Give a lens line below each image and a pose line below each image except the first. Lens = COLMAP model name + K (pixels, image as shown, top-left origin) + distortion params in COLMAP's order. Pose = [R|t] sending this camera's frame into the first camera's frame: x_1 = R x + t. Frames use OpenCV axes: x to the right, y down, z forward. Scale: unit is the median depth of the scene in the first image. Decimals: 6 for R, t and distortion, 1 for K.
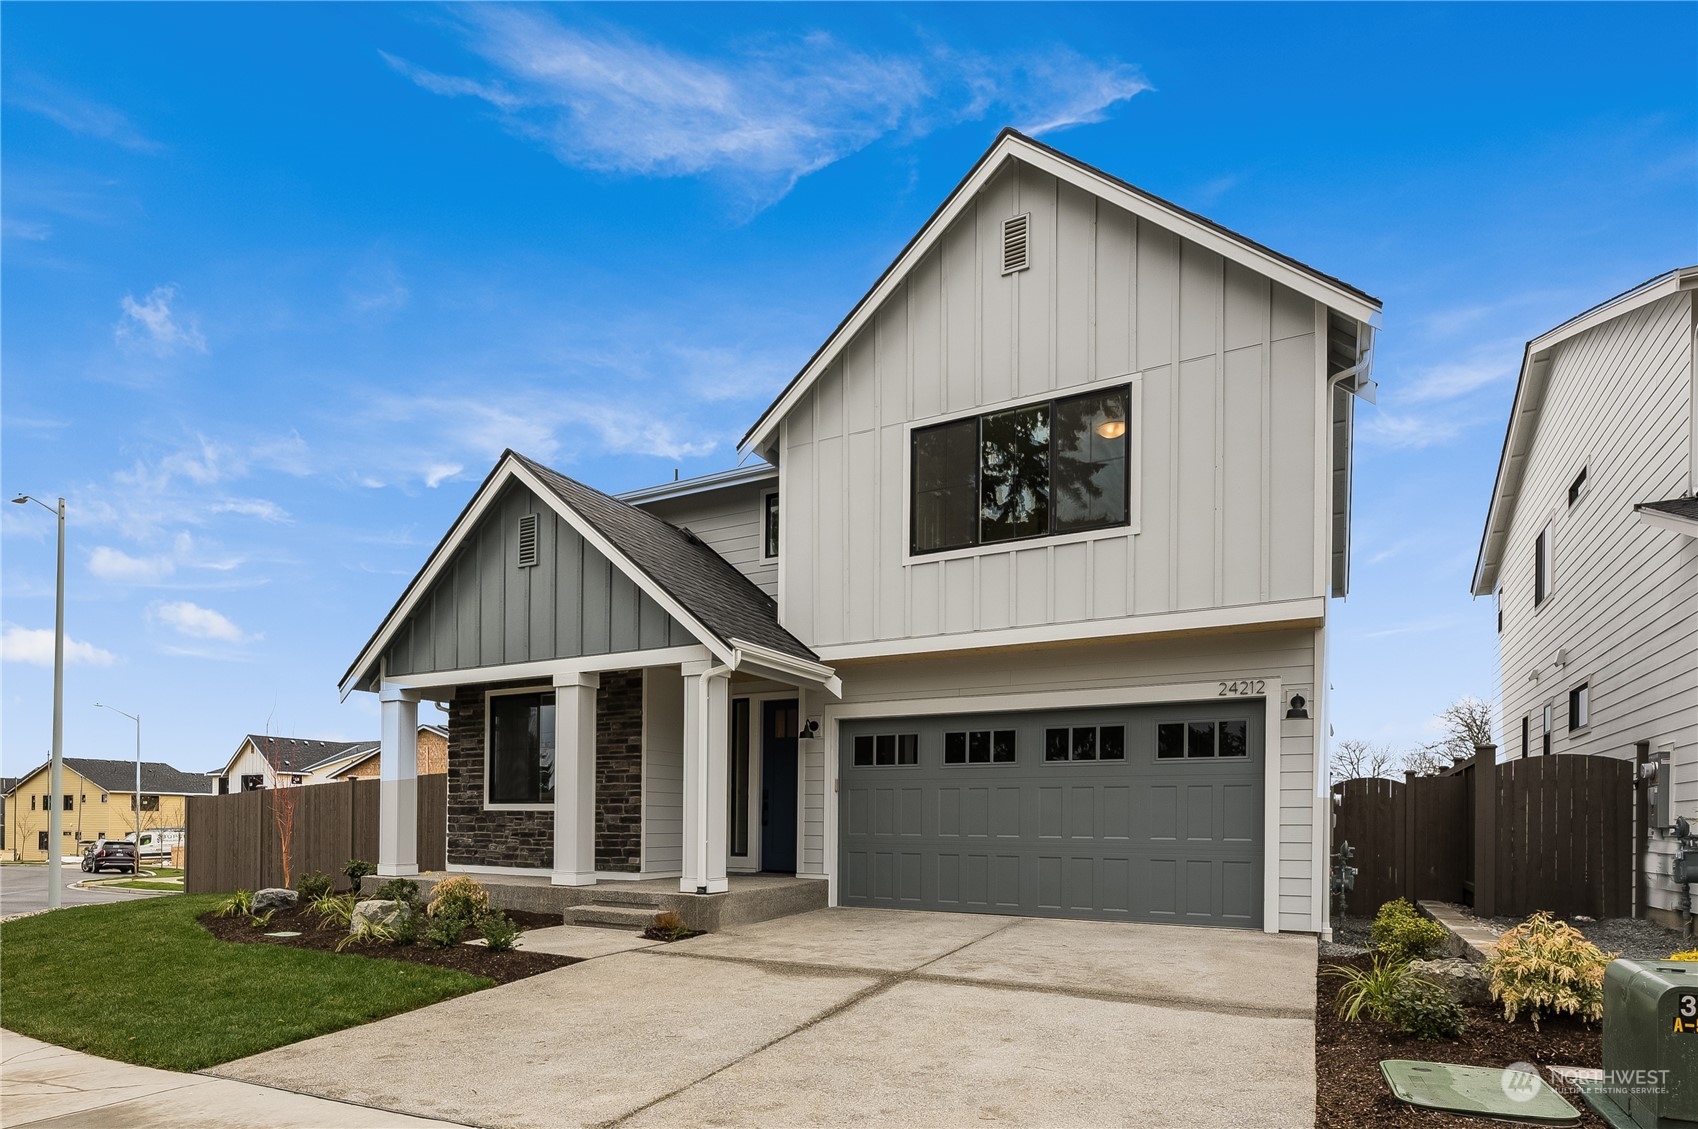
lens RADIAL K [[620.7, 0, 850.6], [0, 620.7, 572.9], [0, 0, 1]] dist [-0.017009, 0.011563]
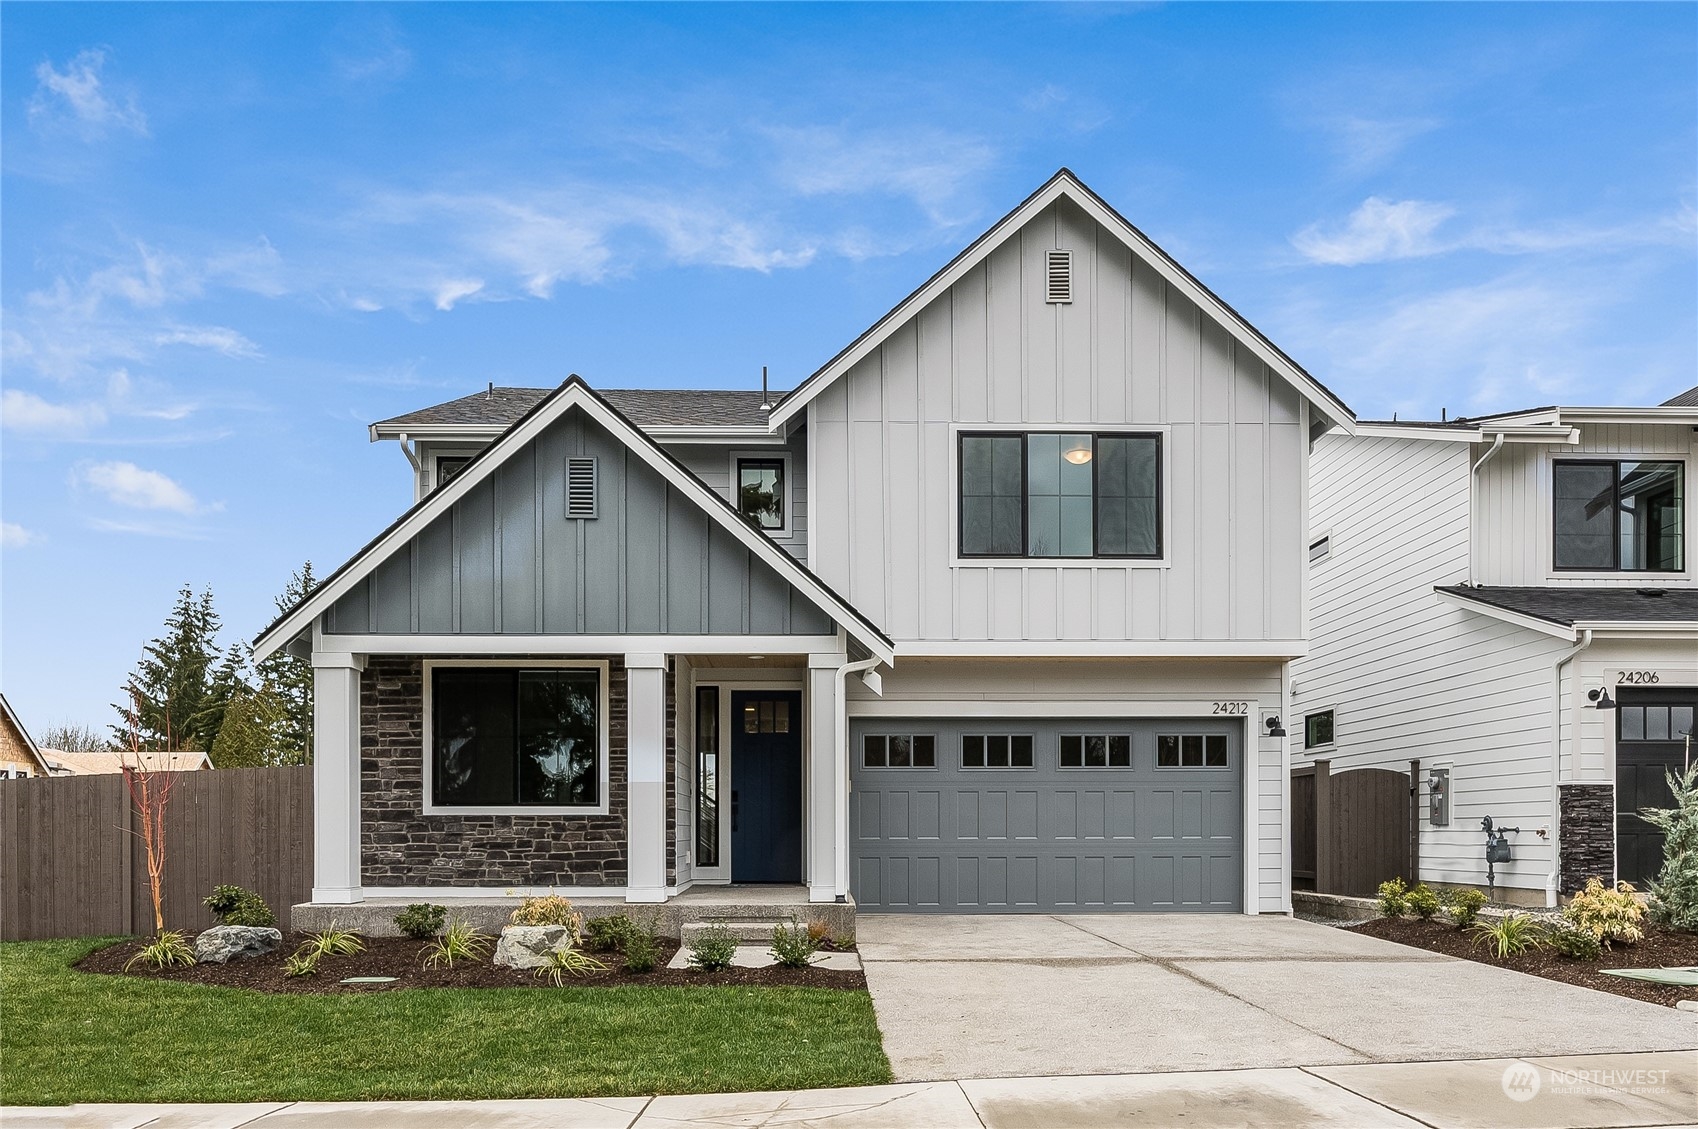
lens RADIAL K [[671.2, 0, 849.5], [0, 671.2, 552.8], [0, 0, 1]] dist [0.000541, -0.000088]
pose [[0.932411, 0.129155, 0.337532, -0.445314], [-0.125766, 0.991544, -0.031989, 0.021235], [-0.338810, -0.012623, 0.940770, 0.037541]]
